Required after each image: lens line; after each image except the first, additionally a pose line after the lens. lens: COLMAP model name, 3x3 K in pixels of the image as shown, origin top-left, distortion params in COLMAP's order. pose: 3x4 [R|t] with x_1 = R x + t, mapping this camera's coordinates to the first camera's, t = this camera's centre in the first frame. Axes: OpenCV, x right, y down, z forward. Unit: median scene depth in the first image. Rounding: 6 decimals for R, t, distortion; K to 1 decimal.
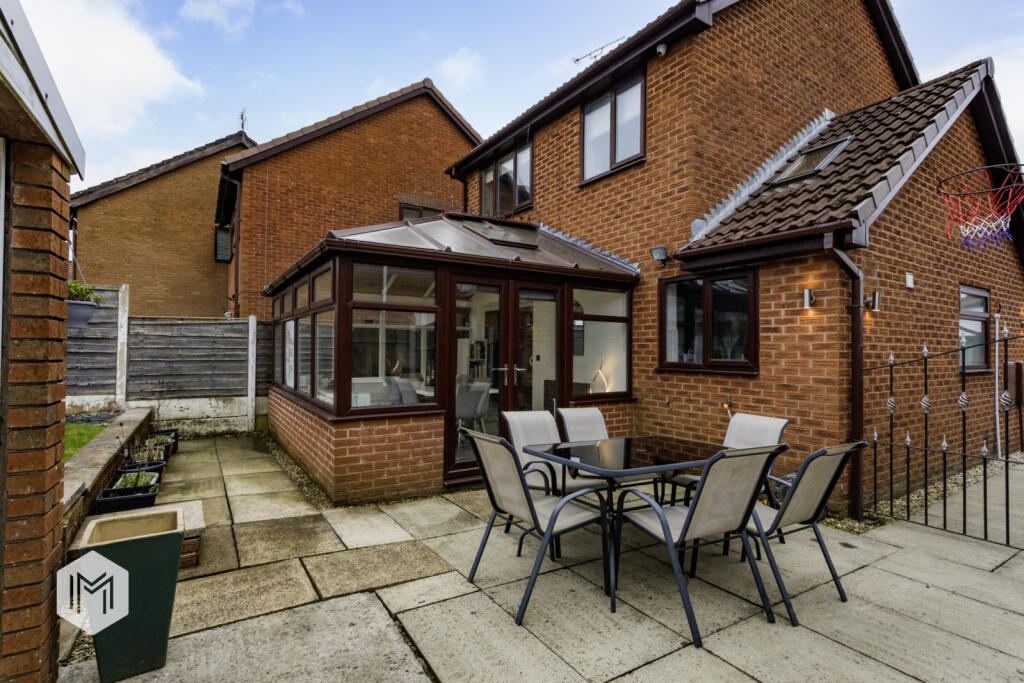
lens RADIAL K [[484.5, 0, 508.0], [0, 484.5, 341.0], [0, 0, 1]] dist [0.003954, 0.000994]
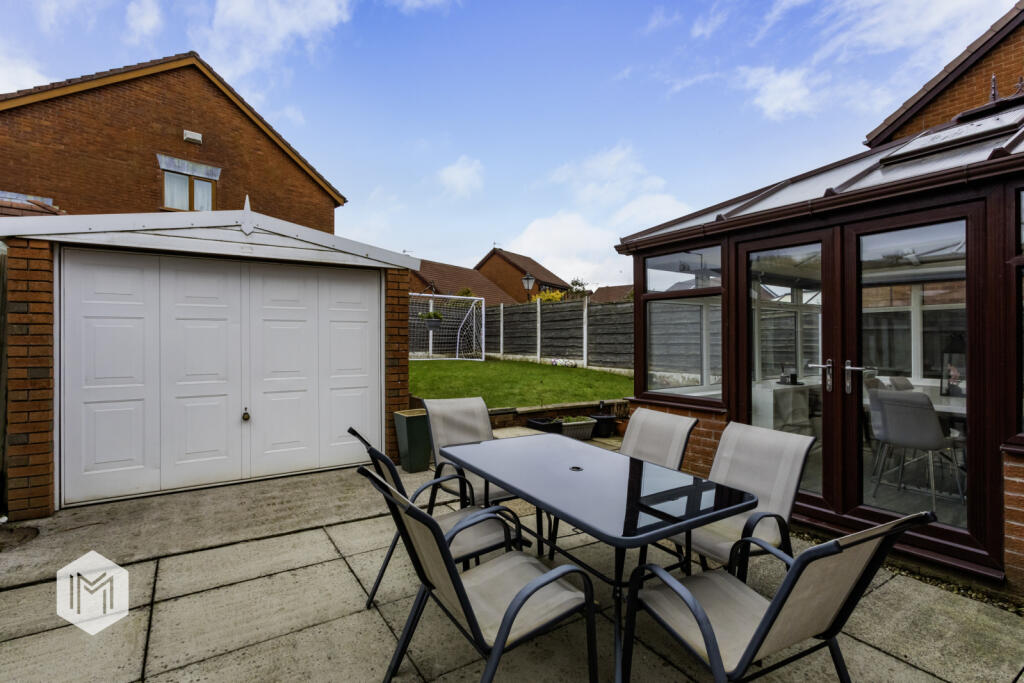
lens RADIAL K [[484.5, 0, 510.3], [0, 484.5, 340.8], [0, 0, 1]] dist [0.003954, 0.000994]
pose [[0.015067, -0.005535, -0.999871, 0.464855], [0.016816, 0.999845, -0.005281, 0.012452], [0.999745, -0.016735, 0.015158, 0.404696]]
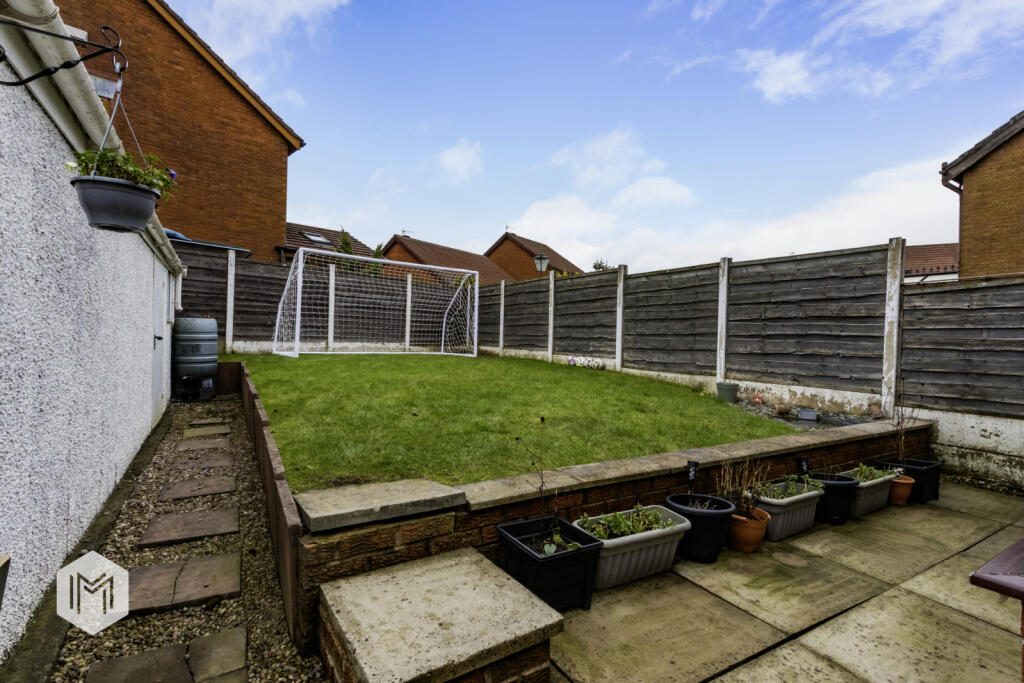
lens RADIAL K [[484.5, 0, 512.8], [0, 484.5, 338.5], [0, 0, 1]] dist [0.003954, 0.000994]
pose [[-0.012114, -0.004305, -0.999917, -0.083905], [-0.006315, 0.999971, -0.004229, 0.033402], [0.999907, 0.006264, -0.012140, 0.455925]]
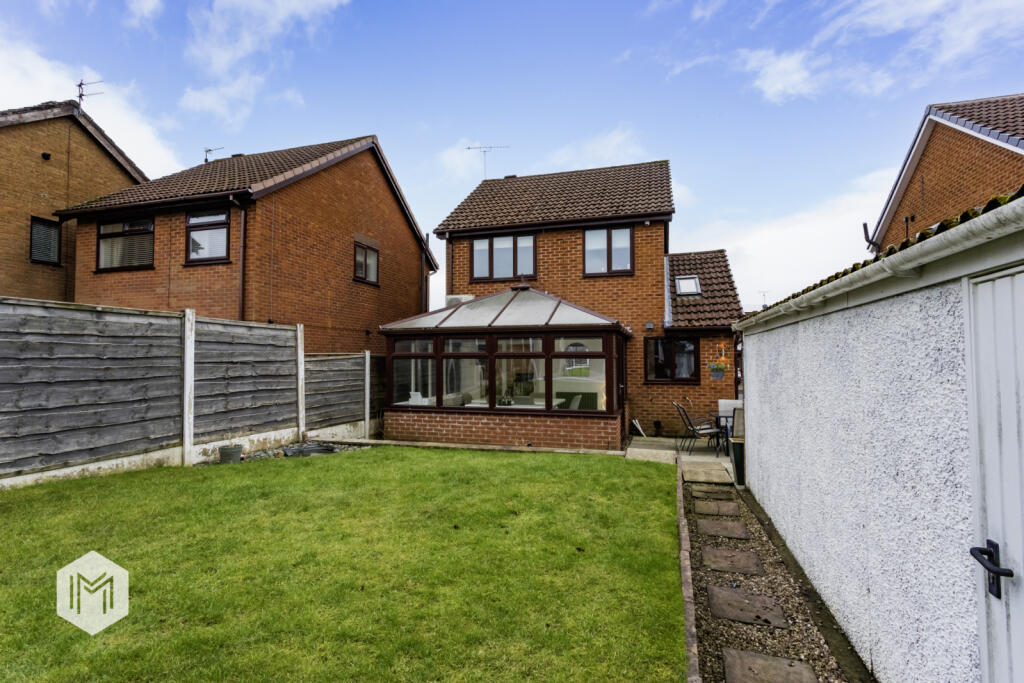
lens RADIAL K [[484.5, 0, 510.8], [0, 484.5, 343.2], [0, 0, 1]] dist [0.003954, 0.000994]
pose [[0.764386, 0.011147, 0.644663, -1.120056], [-0.000694, 0.999864, -0.016466, -0.056625], [-0.644759, 0.012139, 0.764290, -0.126457]]
